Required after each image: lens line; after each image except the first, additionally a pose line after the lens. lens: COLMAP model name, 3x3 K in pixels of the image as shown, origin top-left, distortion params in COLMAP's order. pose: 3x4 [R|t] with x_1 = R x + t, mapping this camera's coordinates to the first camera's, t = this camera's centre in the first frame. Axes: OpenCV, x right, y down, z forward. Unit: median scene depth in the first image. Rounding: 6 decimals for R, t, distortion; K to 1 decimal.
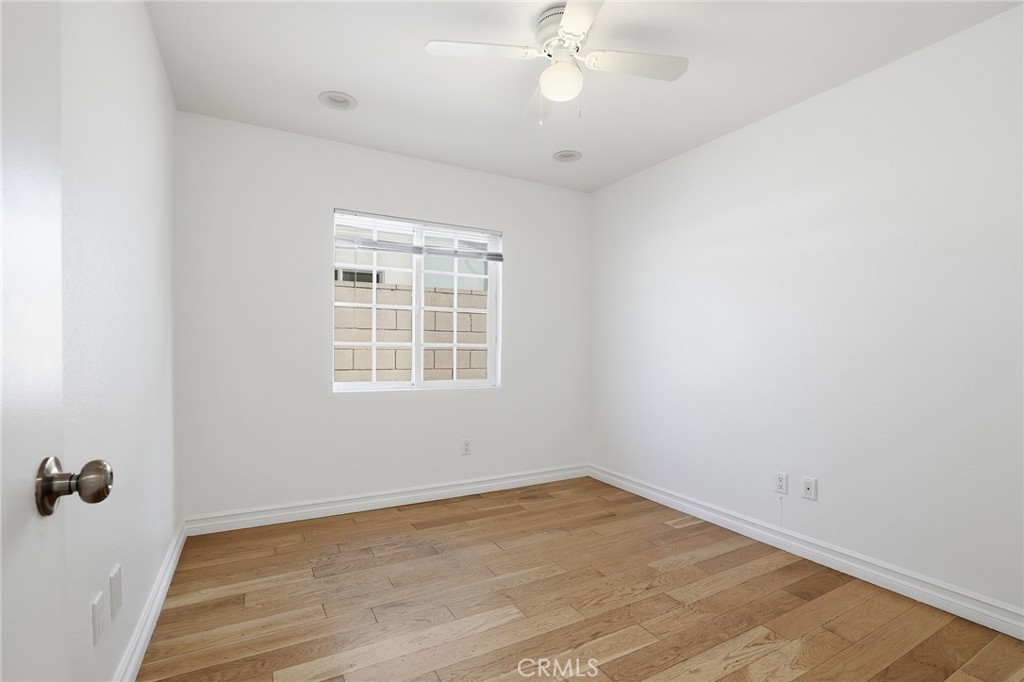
lens RADIAL K [[451.8, 0, 510.2], [0, 451.8, 347.7], [0, 0, 1]] dist [-0.027423, 0.007357]
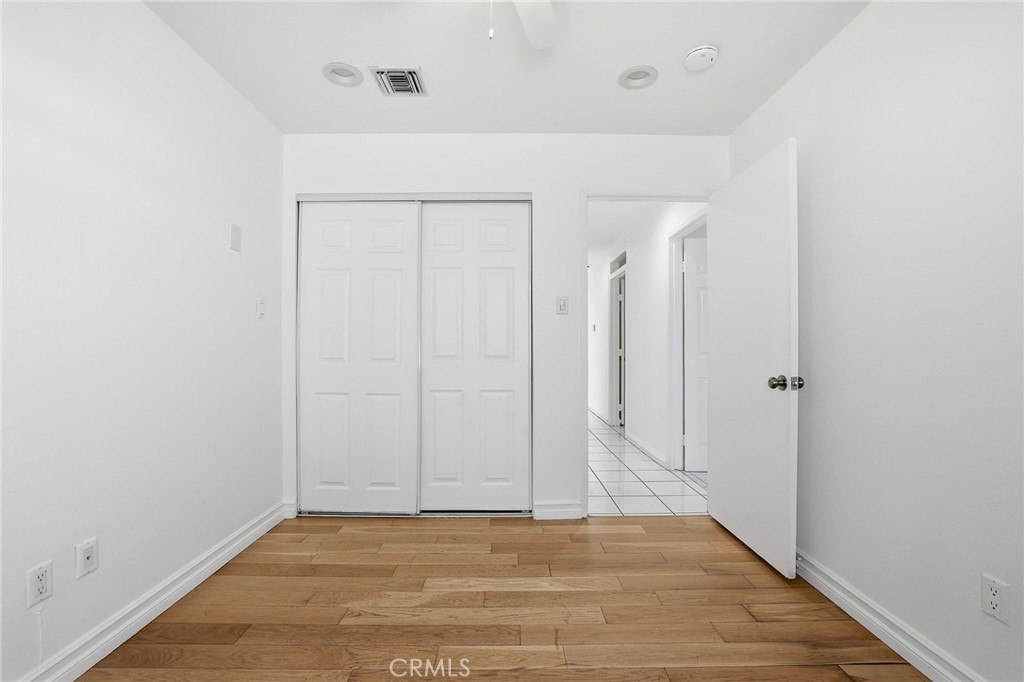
lens RADIAL K [[451.8, 0, 510.6], [0, 451.8, 347.6], [0, 0, 1]] dist [-0.027423, 0.007357]
pose [[-0.878005, -0.013468, 0.478461, -0.267412], [-0.017018, 0.999850, -0.003086, -0.010556], [-0.478348, -0.010852, -0.878103, 1.779307]]
